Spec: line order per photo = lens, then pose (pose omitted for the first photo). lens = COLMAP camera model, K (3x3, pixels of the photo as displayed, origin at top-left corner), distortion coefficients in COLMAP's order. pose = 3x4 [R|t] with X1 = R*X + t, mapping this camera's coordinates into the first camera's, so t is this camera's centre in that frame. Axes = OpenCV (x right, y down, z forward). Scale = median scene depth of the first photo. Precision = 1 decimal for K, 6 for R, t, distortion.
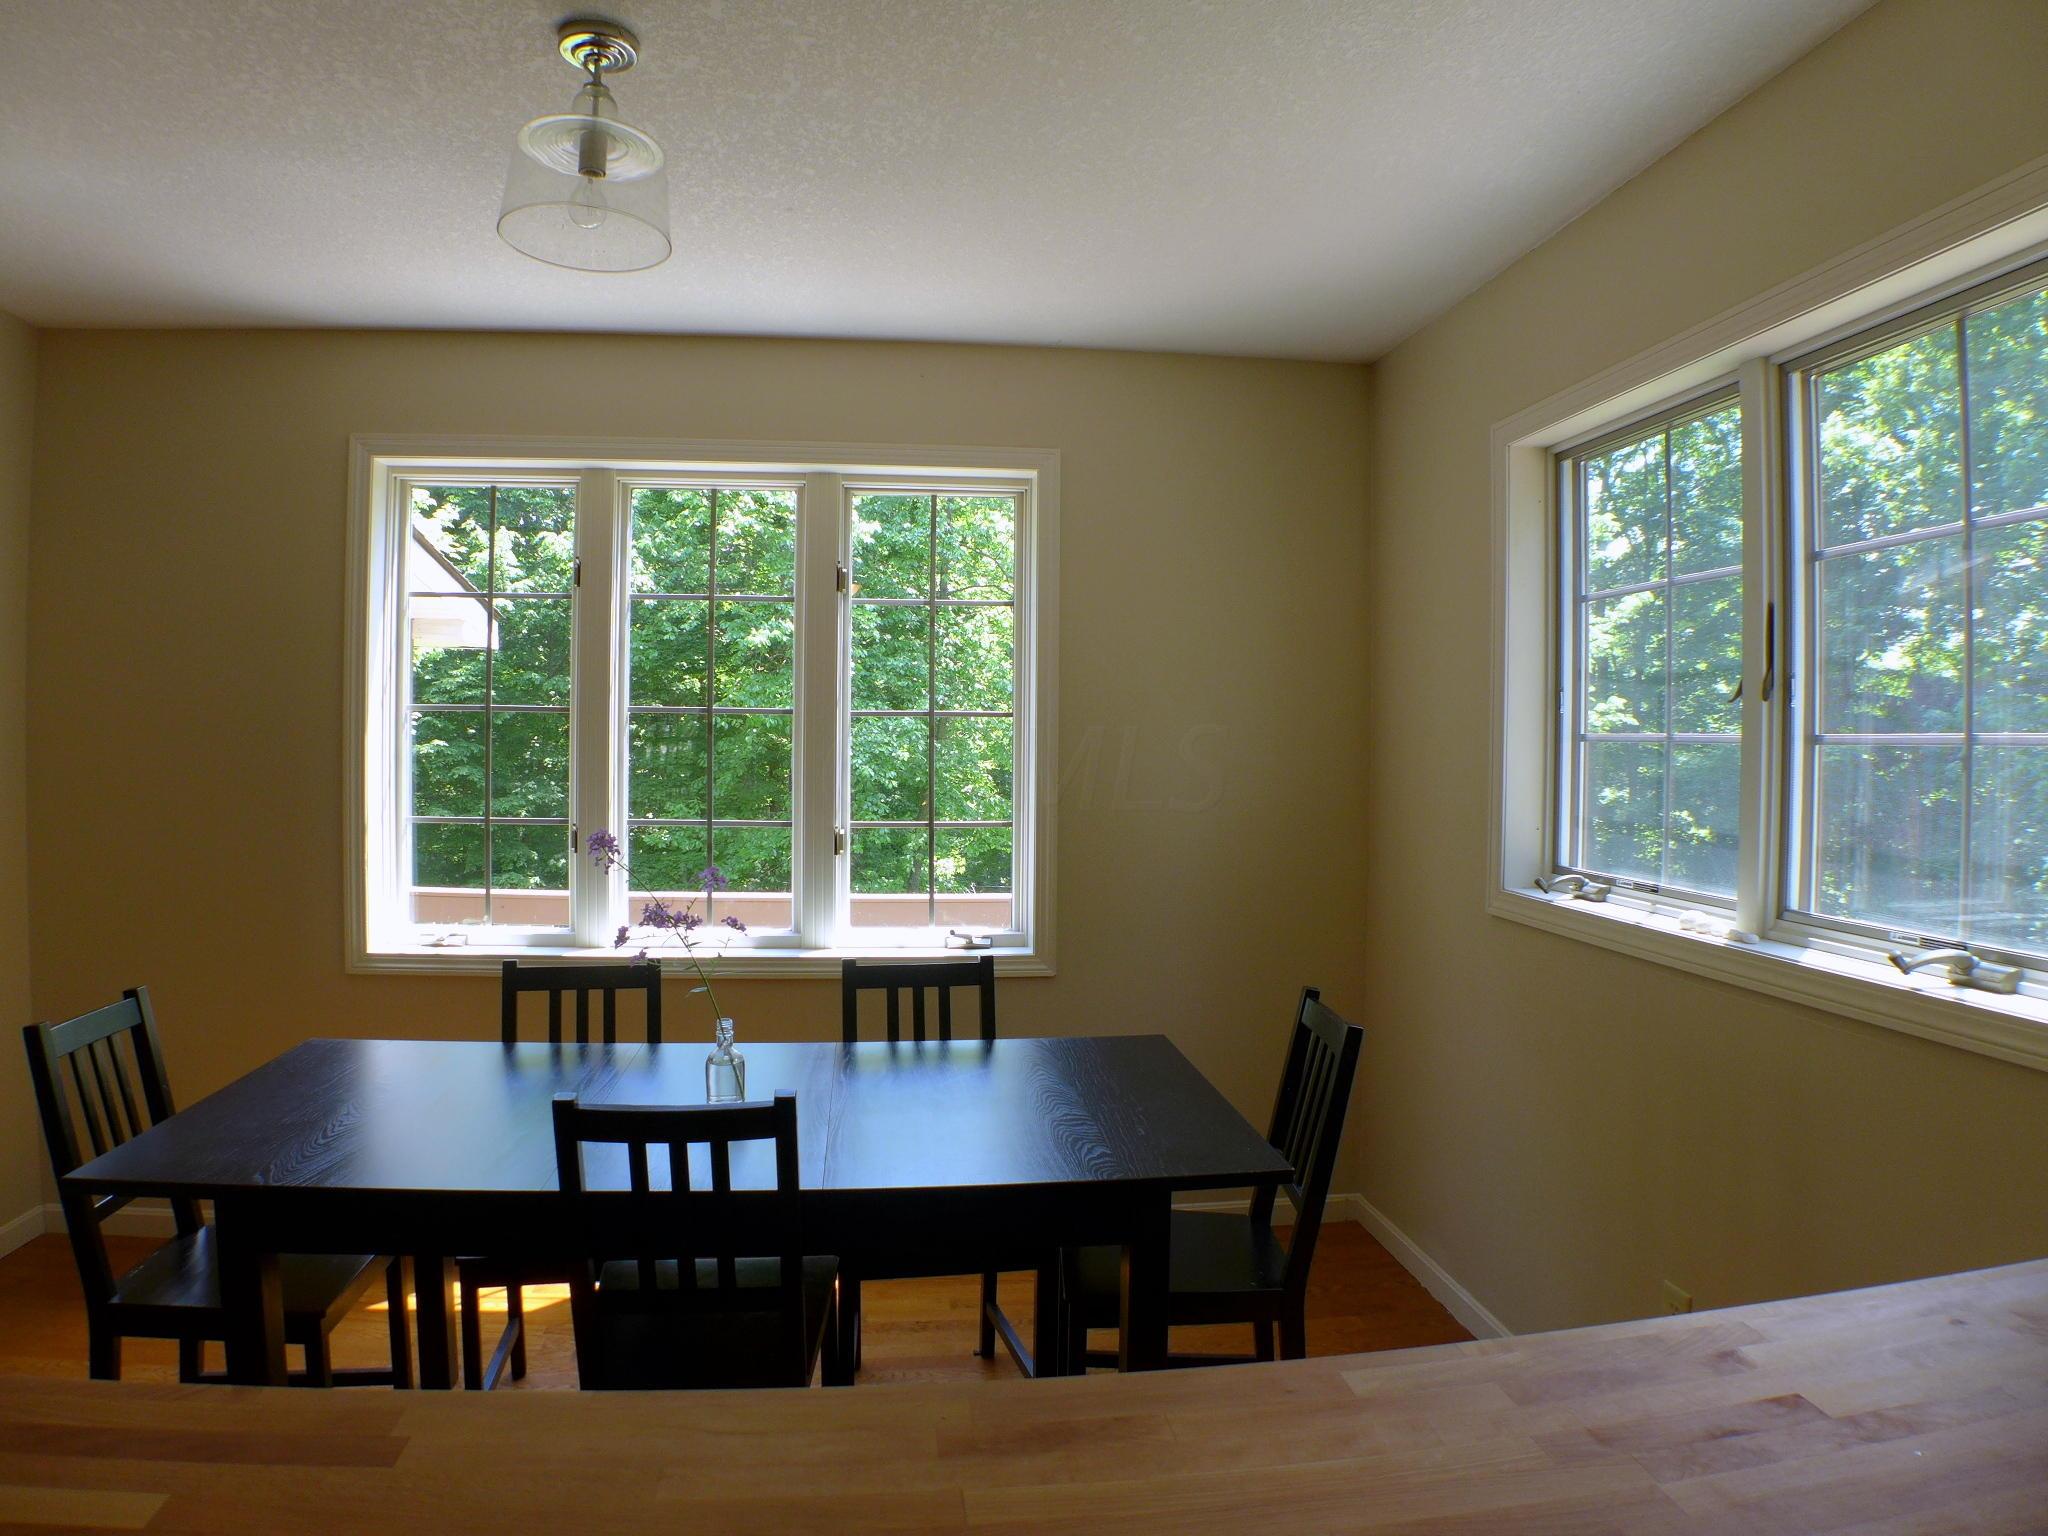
lens RADIAL K [[1238.2, 0, 1024.0], [0, 1238.2, 768.0], [0, 0, 1]] dist [-0.127070, 0.027438]
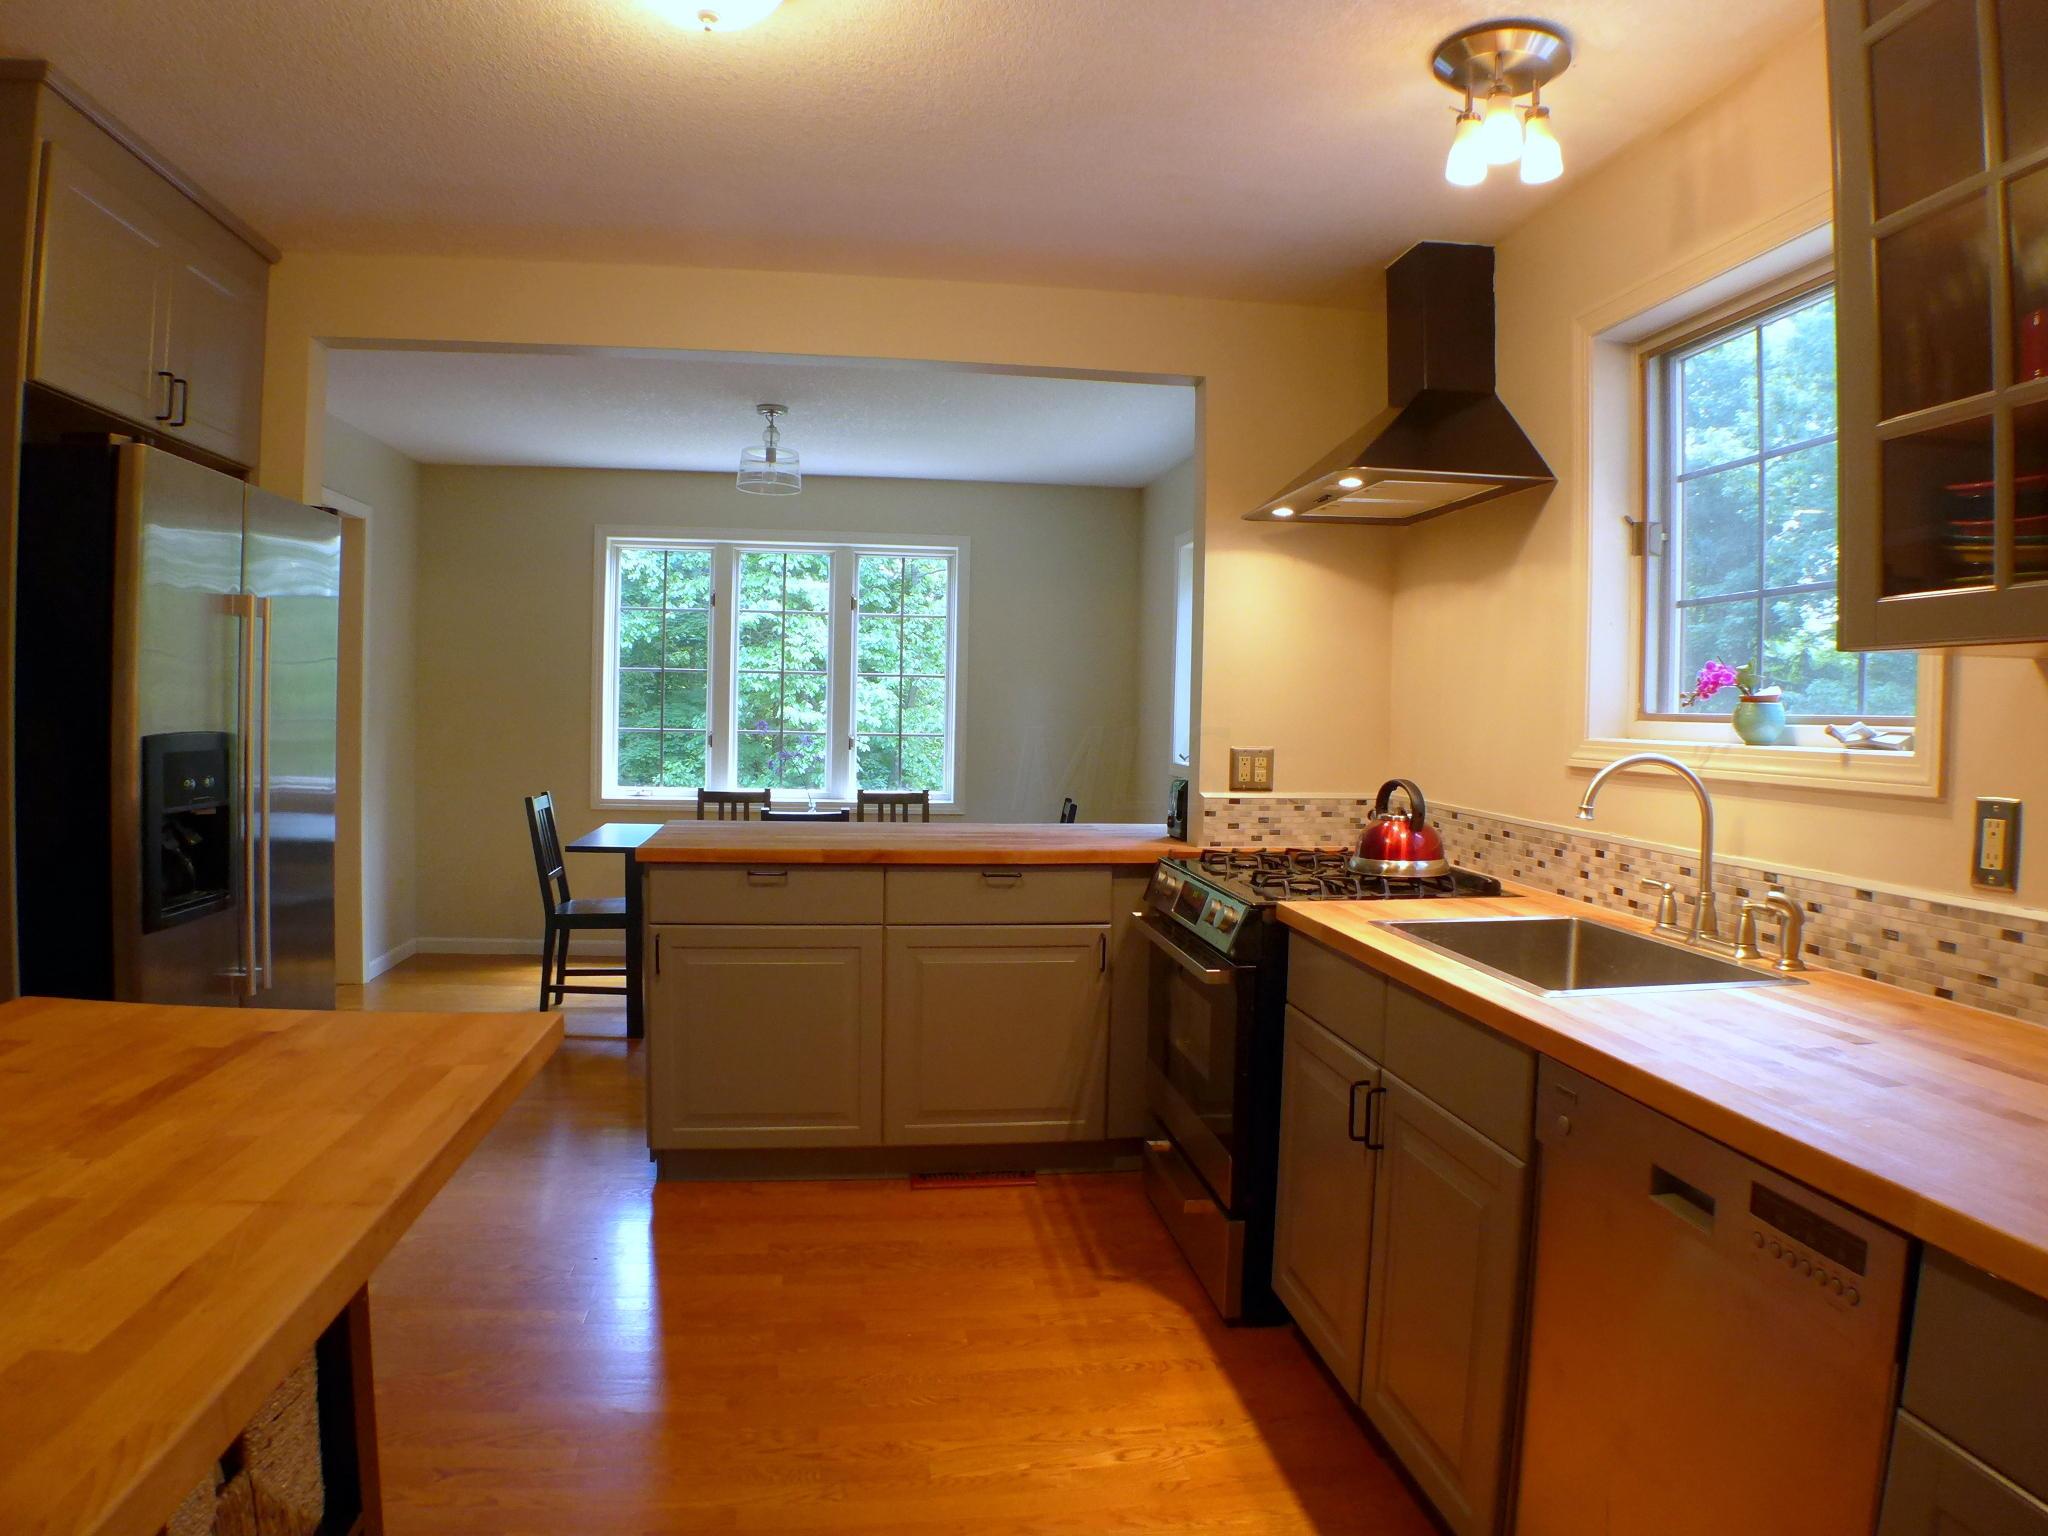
lens RADIAL K [[1238.2, 0, 1024.0], [0, 1238.2, 768.0], [0, 0, 1]] dist [-0.127070, 0.027438]
pose [[0.999656, 0.008891, 0.024694, 0.069008], [-0.009379, 0.999762, 0.019709, 0.058334], [-0.024513, -0.019934, 0.999501, -0.903797]]
